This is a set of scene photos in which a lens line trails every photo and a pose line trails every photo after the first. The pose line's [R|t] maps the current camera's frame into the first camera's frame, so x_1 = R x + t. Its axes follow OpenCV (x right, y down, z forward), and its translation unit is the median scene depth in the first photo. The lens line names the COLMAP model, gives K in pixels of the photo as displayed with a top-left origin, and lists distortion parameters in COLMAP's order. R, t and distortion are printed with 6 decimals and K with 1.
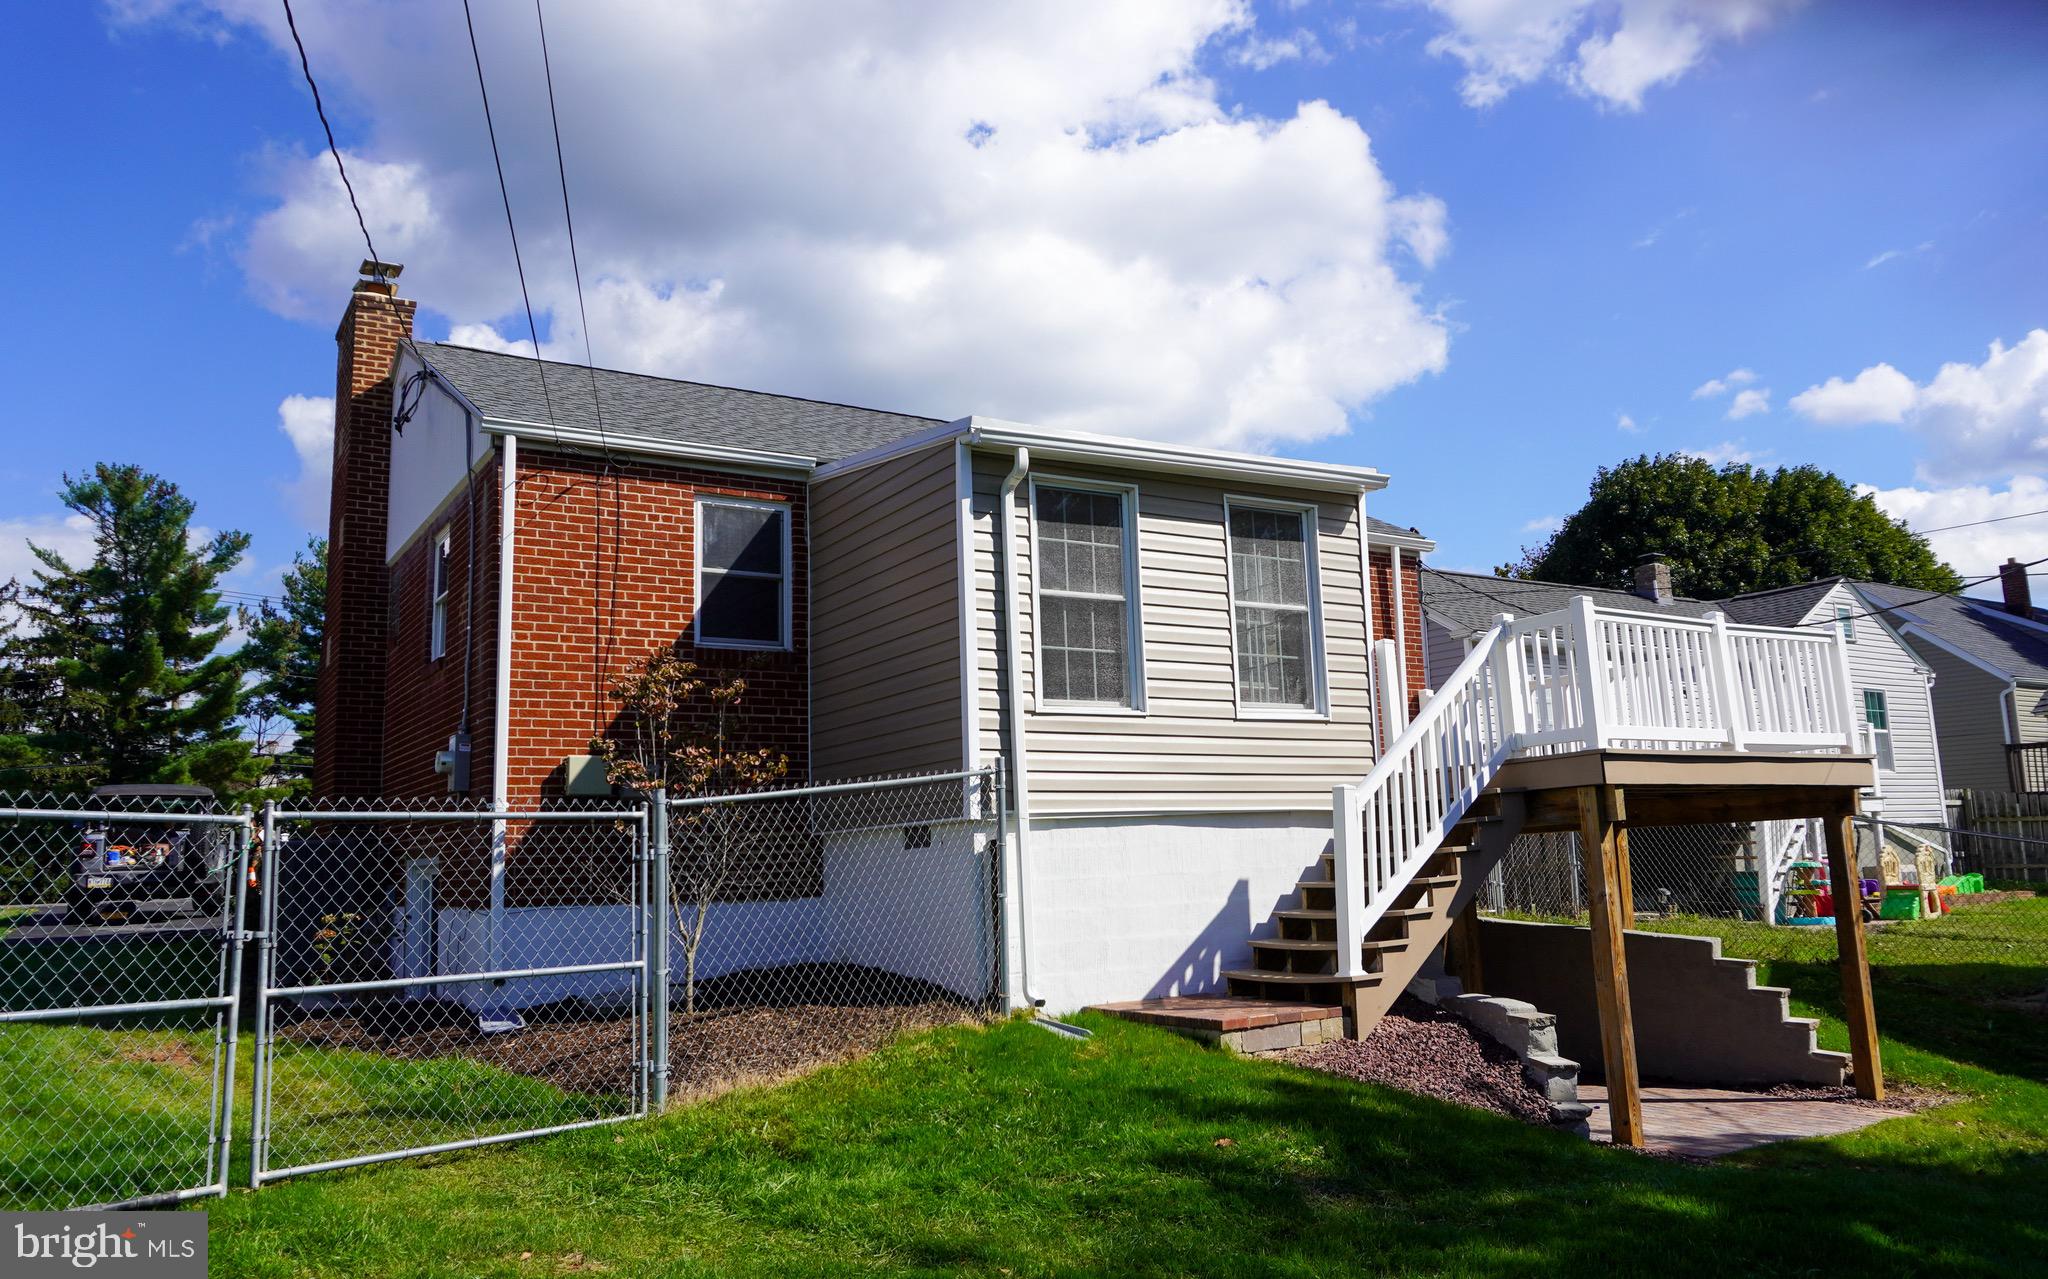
lens RADIAL K [[1475.8, 0, 1024.0], [0, 1475.8, 639.5], [0, 0, 1]] dist [-0.003911, -0.000210]
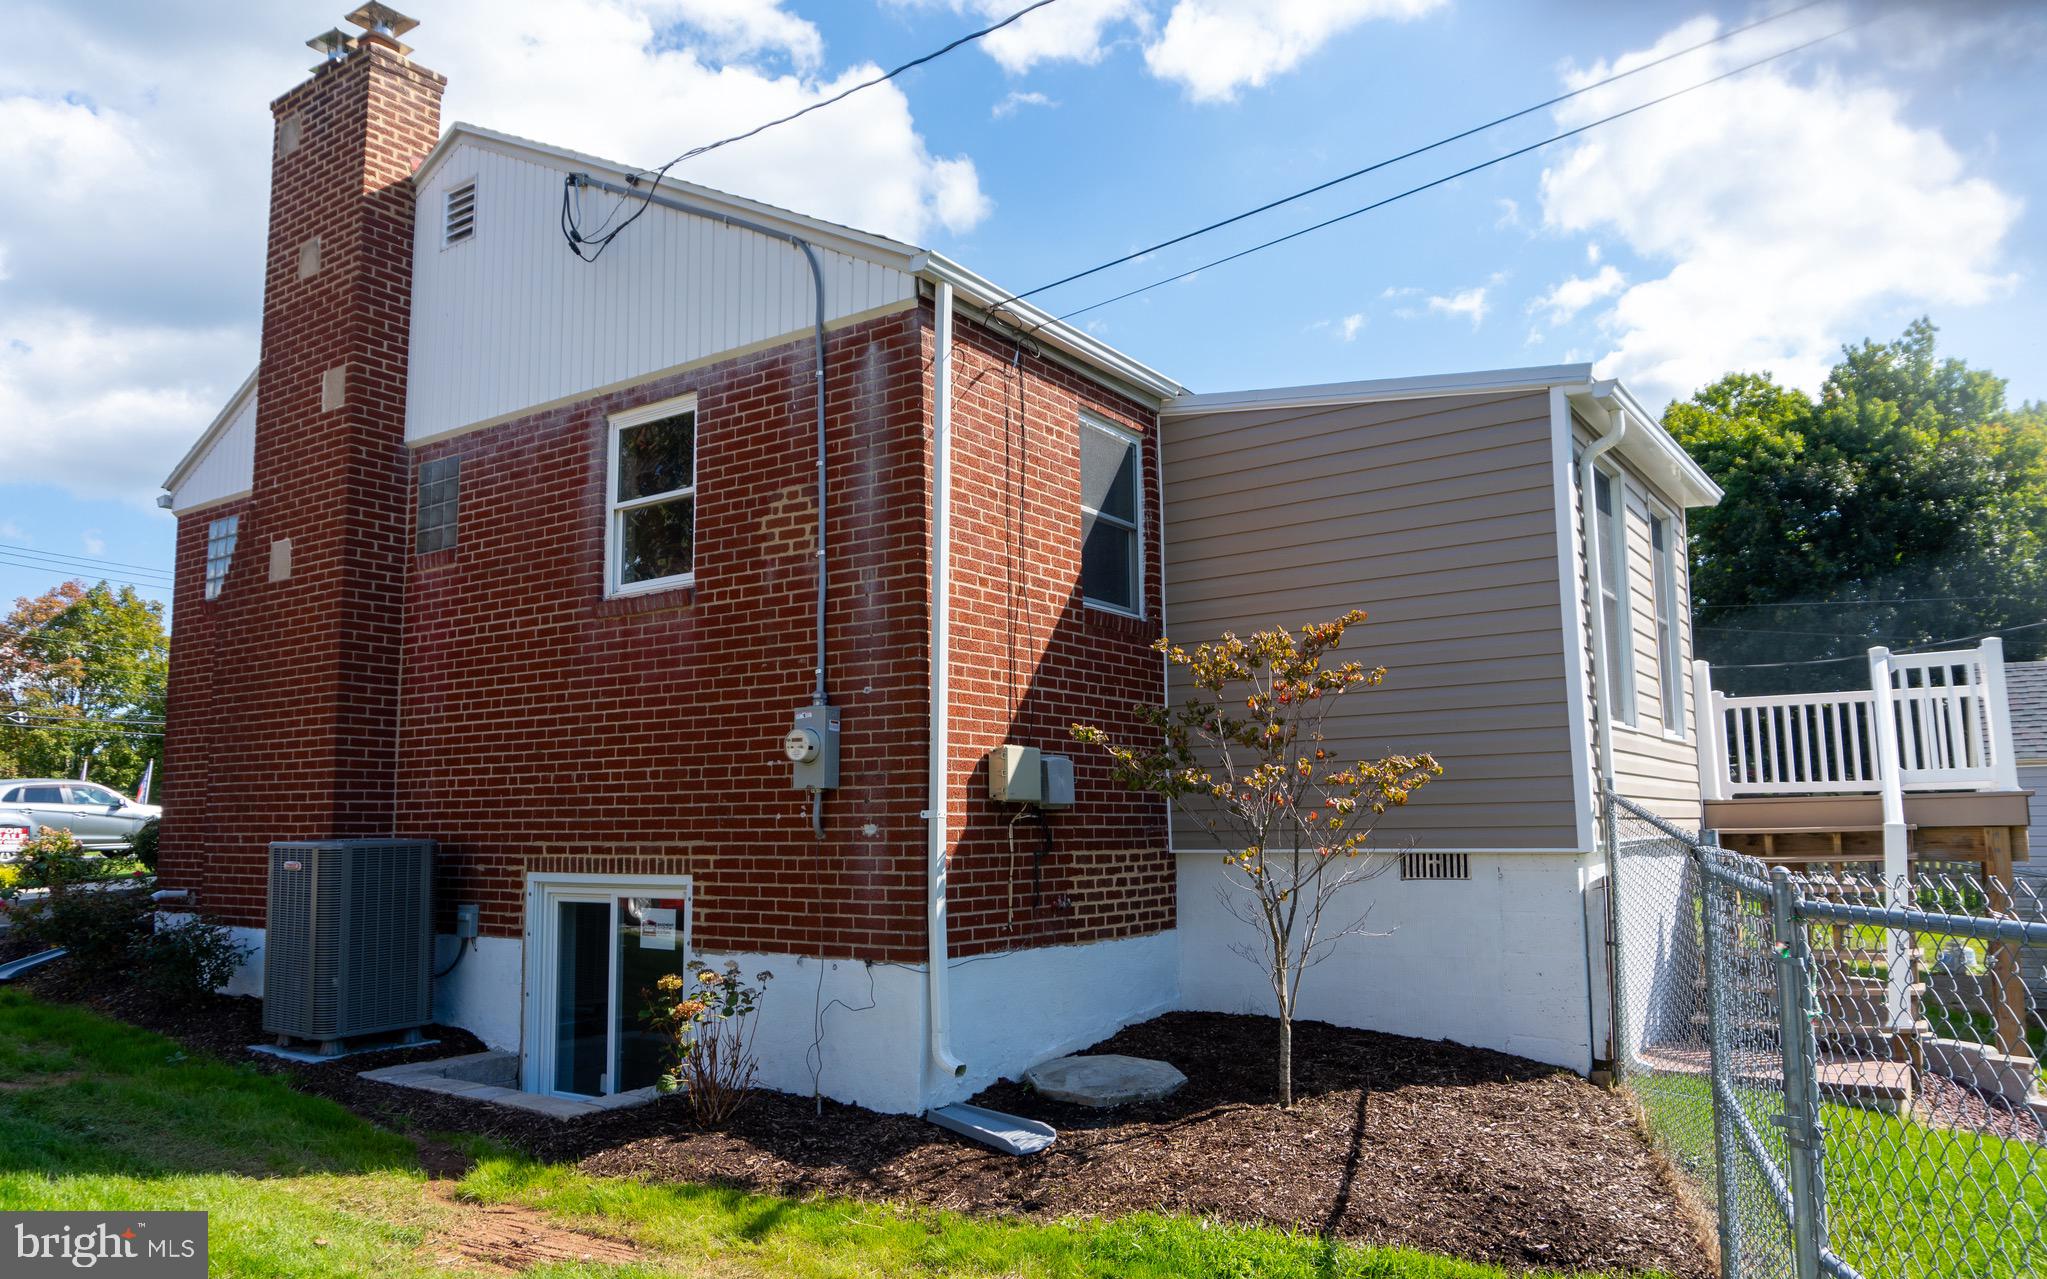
lens RADIAL K [[1374.6, 0, 1023.9], [0, 1374.6, 676.6], [0, 0, 1]] dist [0.003468, 0.003833]
pose [[0.916220, 0.066510, 0.395118, -0.573813], [-0.080526, 0.996572, 0.018975, 0.032201], [-0.392501, -0.049203, 0.918434, 0.386627]]
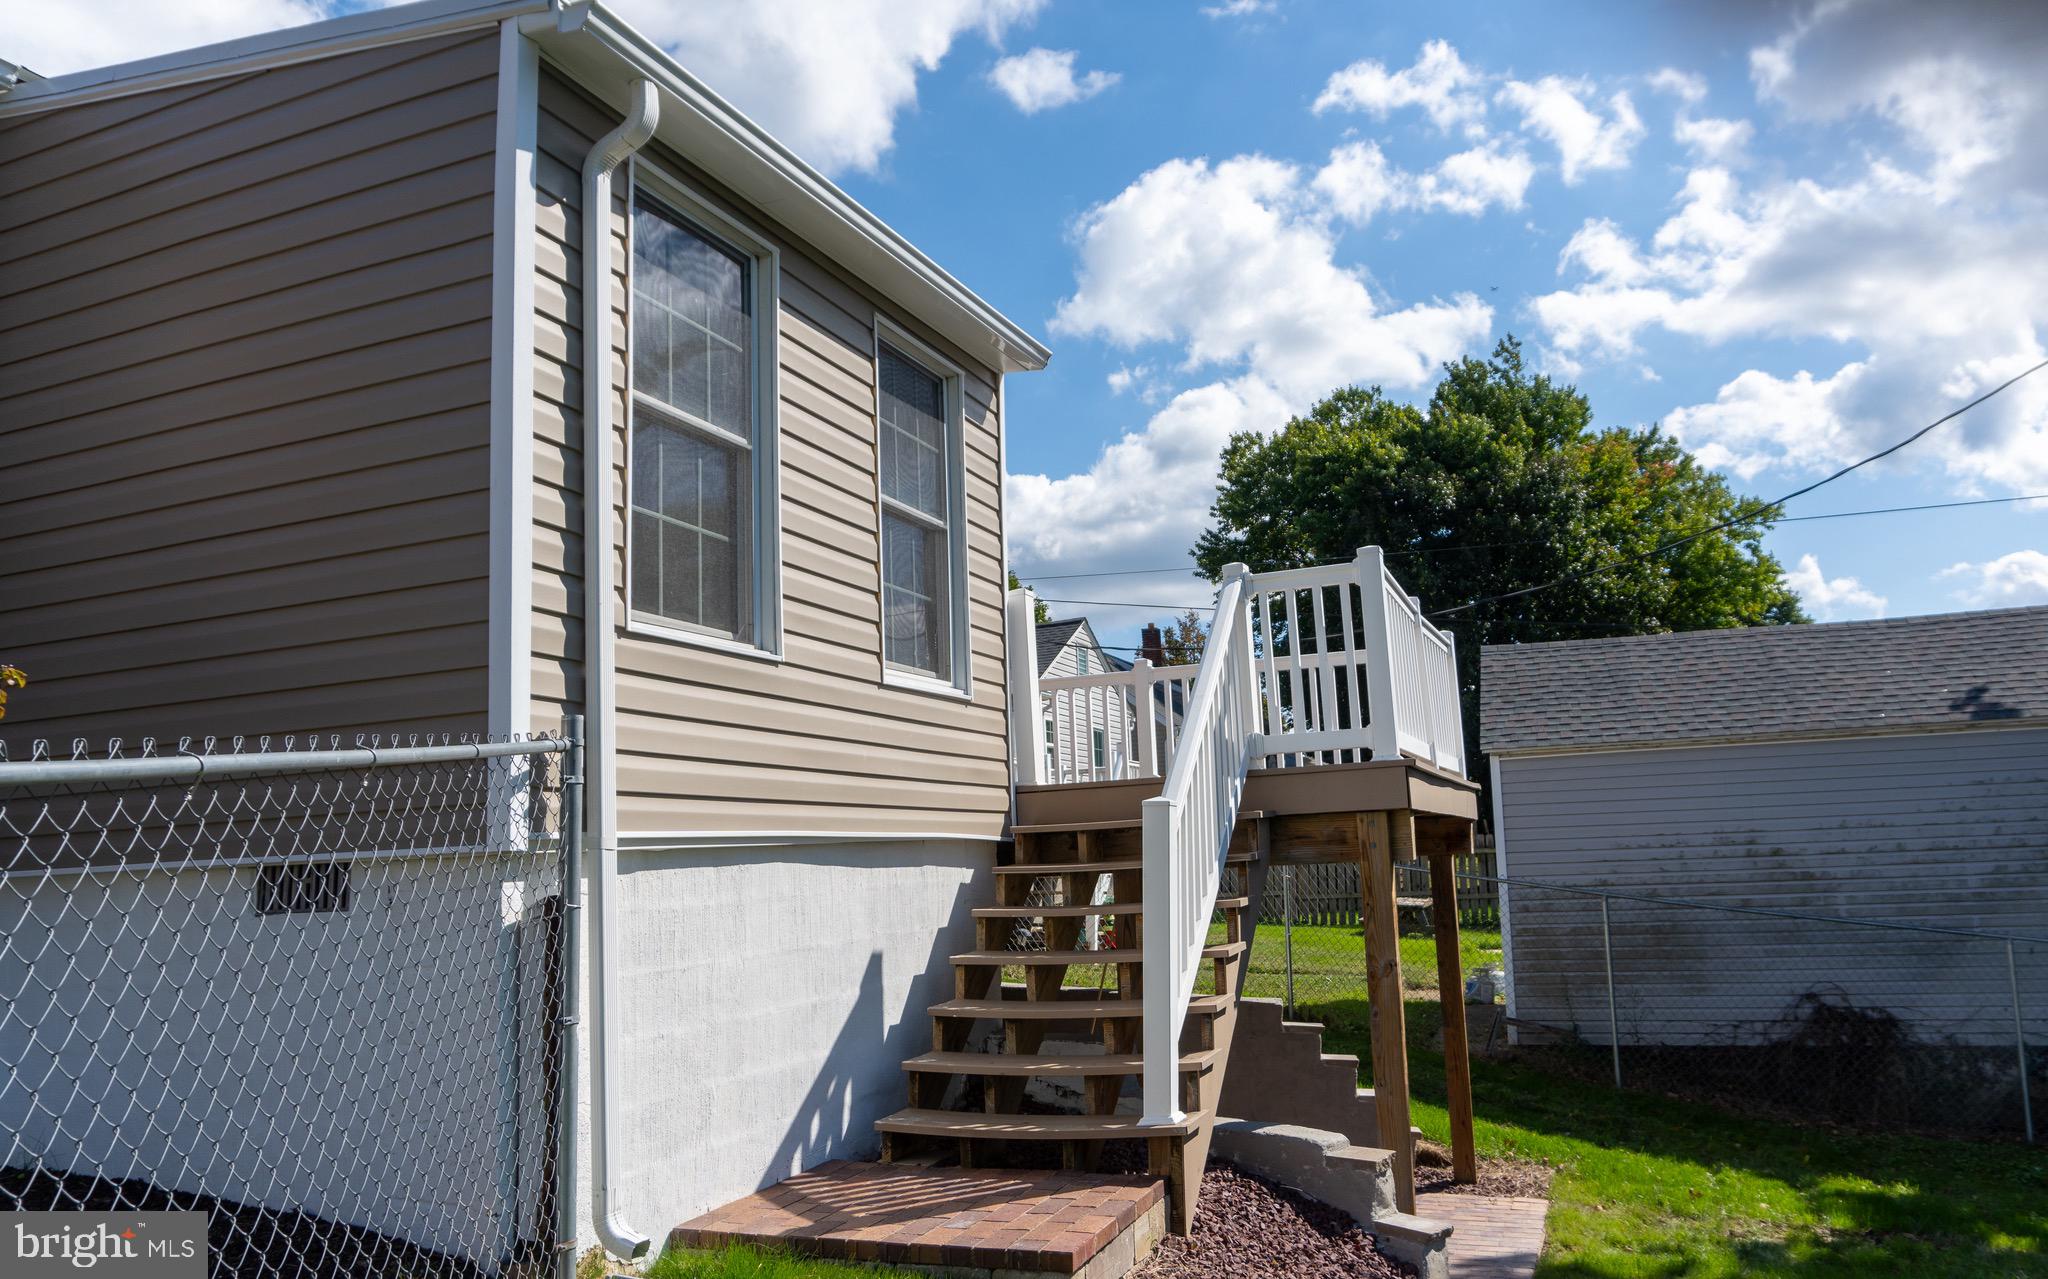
lens RADIAL K [[1423.6, 0, 1031.8], [0, 1423.6, 680.4], [0, 0, 1]] dist [-0.001054, -0.000599]
pose [[0.807185, 0.078019, 0.585120, -0.149265], [-0.082204, 0.996426, -0.019459, 0.060232], [-0.584546, -0.032392, 0.810713, 0.513206]]
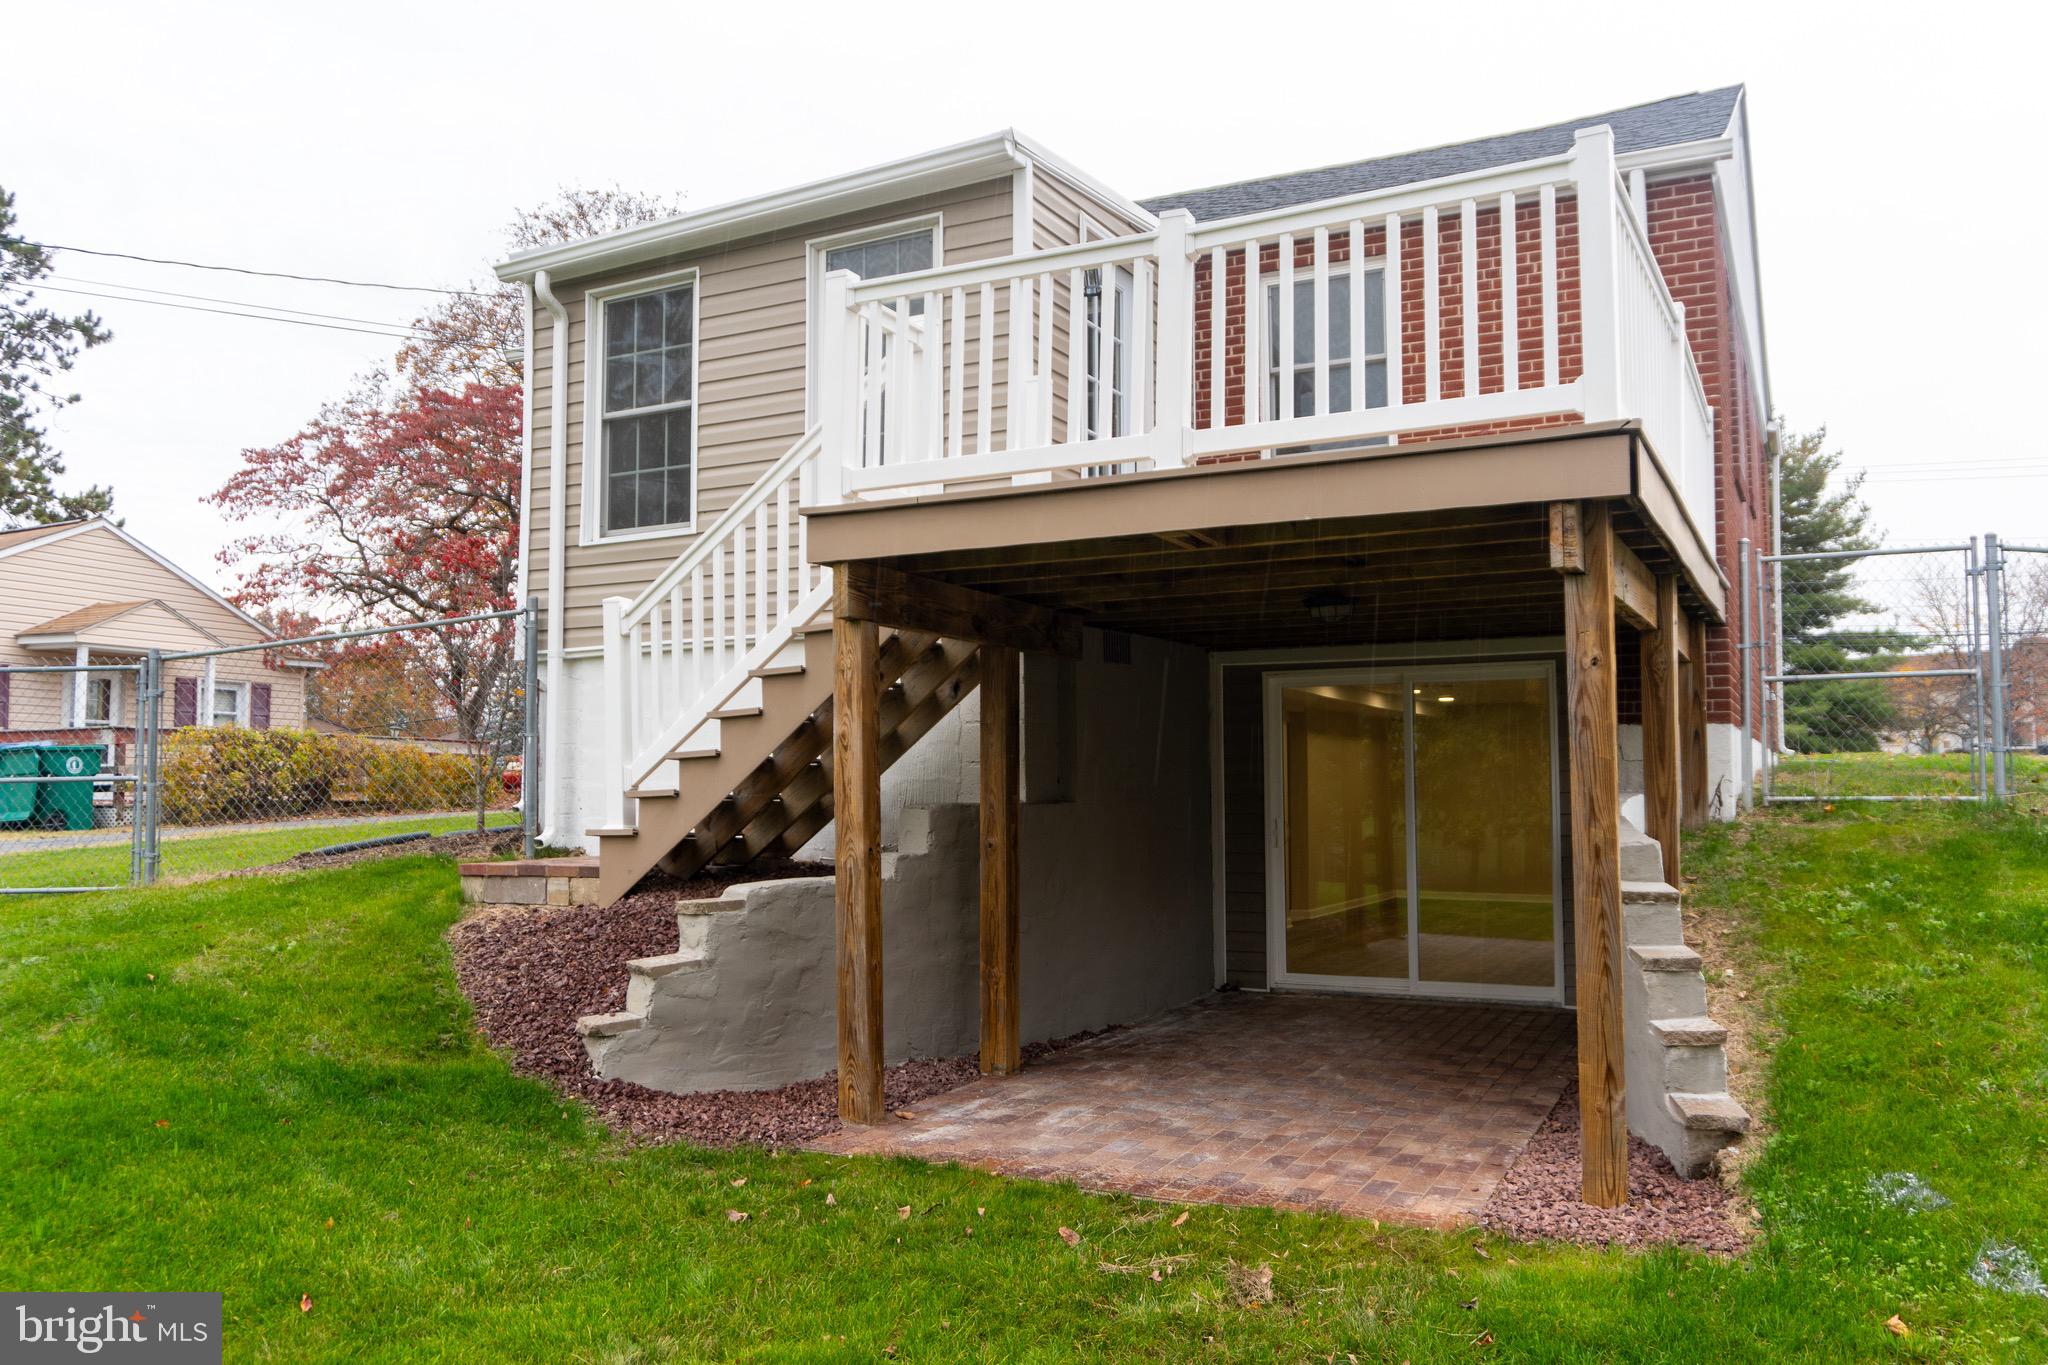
lens RADIAL K [[1553.7, 0, 1023.3], [0, 1553.7, 707.7], [0, 0, 1]] dist [-0.006376, -0.001410]
pose [[0.516343, -0.018755, -0.856176, 0.932501], [0.120431, 0.991415, 0.050913, 0.127029], [0.847871, -0.129399, 0.514169, 0.671300]]
